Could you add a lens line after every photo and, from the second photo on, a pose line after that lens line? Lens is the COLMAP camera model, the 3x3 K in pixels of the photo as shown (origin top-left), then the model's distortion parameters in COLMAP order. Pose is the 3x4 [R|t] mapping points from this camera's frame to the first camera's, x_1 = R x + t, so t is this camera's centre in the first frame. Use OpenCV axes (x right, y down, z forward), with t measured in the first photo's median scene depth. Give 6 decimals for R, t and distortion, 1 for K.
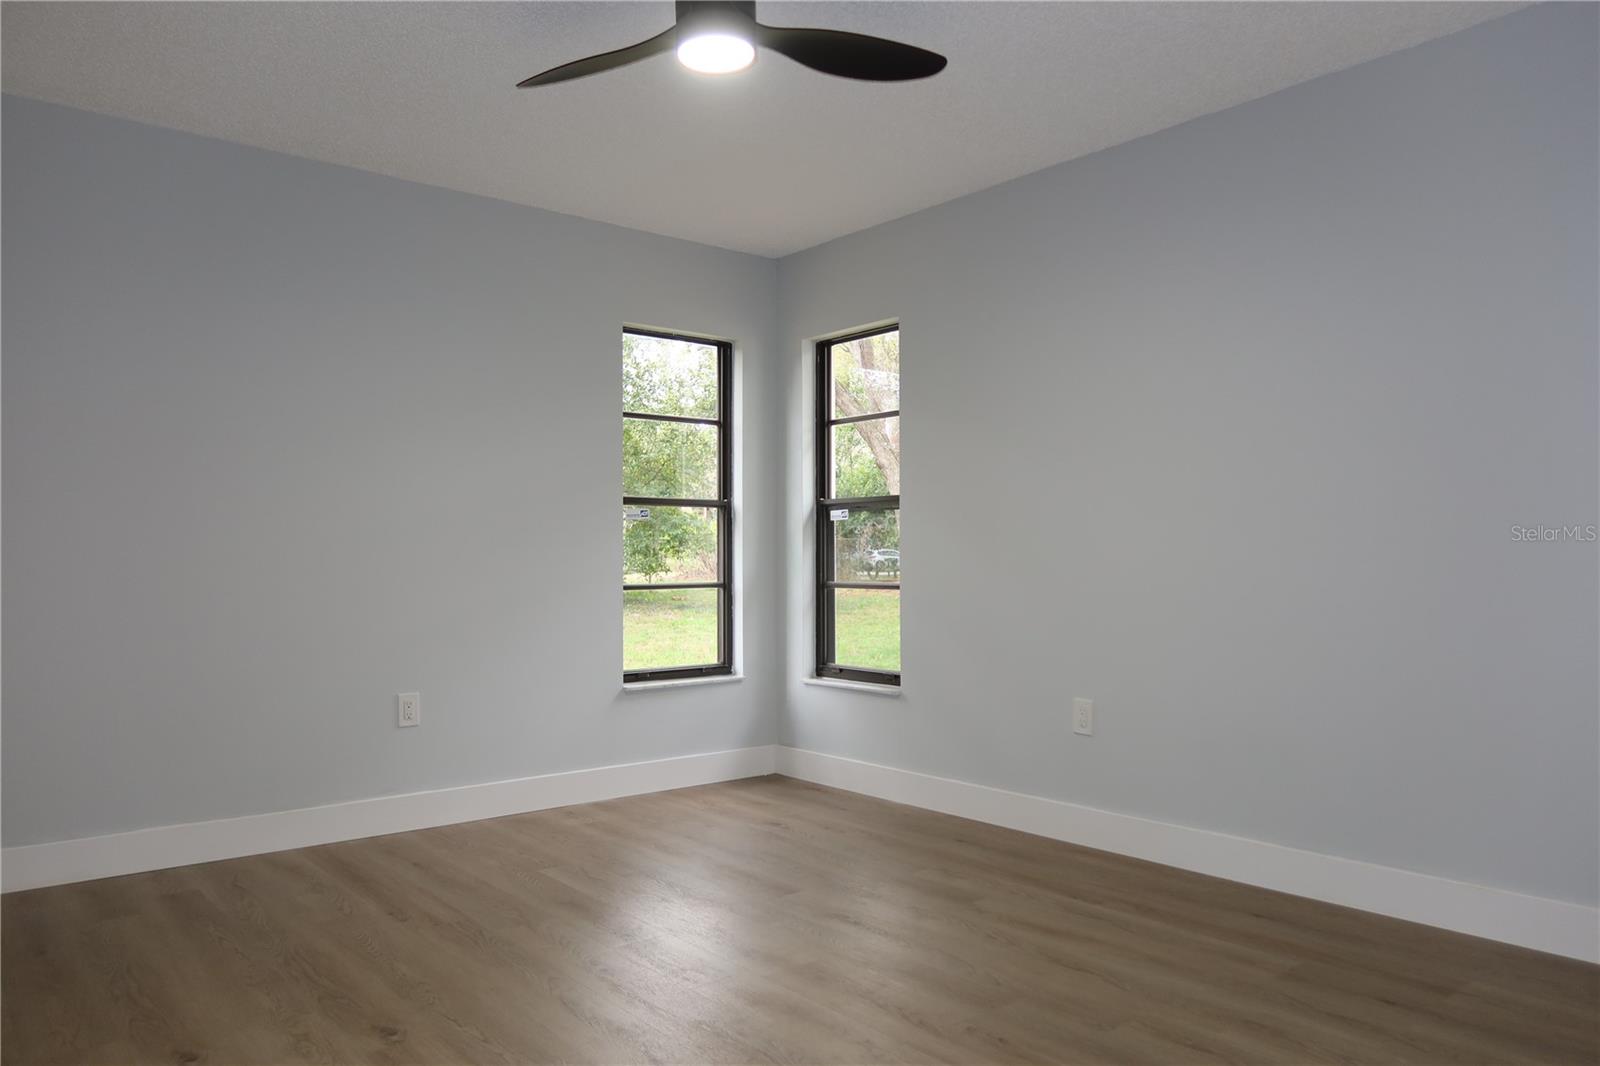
lens RADIAL K [[1103.9, 0, 794.8], [0, 1103.9, 544.7], [0, 0, 1]] dist [-0.029681, 0.012692]
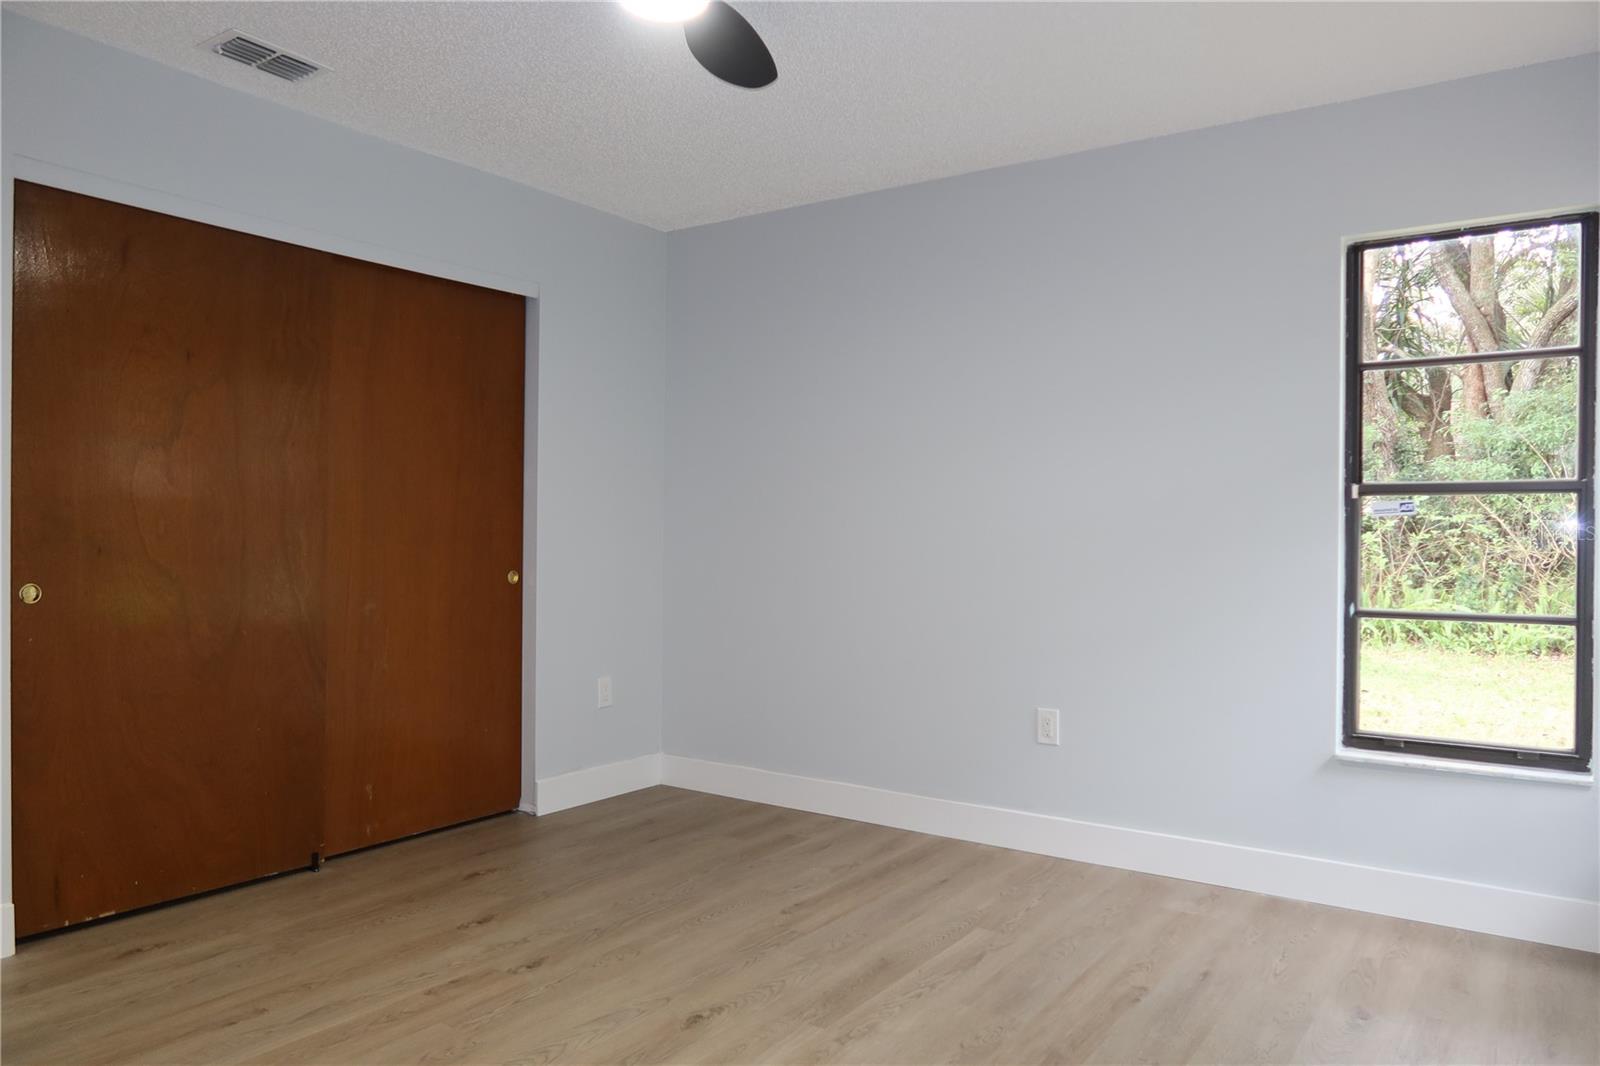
lens RADIAL K [[1103.9, 0, 794.8], [0, 1103.9, 544.7], [0, 0, 1]] dist [-0.029681, 0.012692]
pose [[0.216822, -0.029868, -0.975754, 0.512304], [-0.017165, 0.999261, -0.034402, 0.027322], [0.976060, 0.024208, 0.216149, 0.546515]]
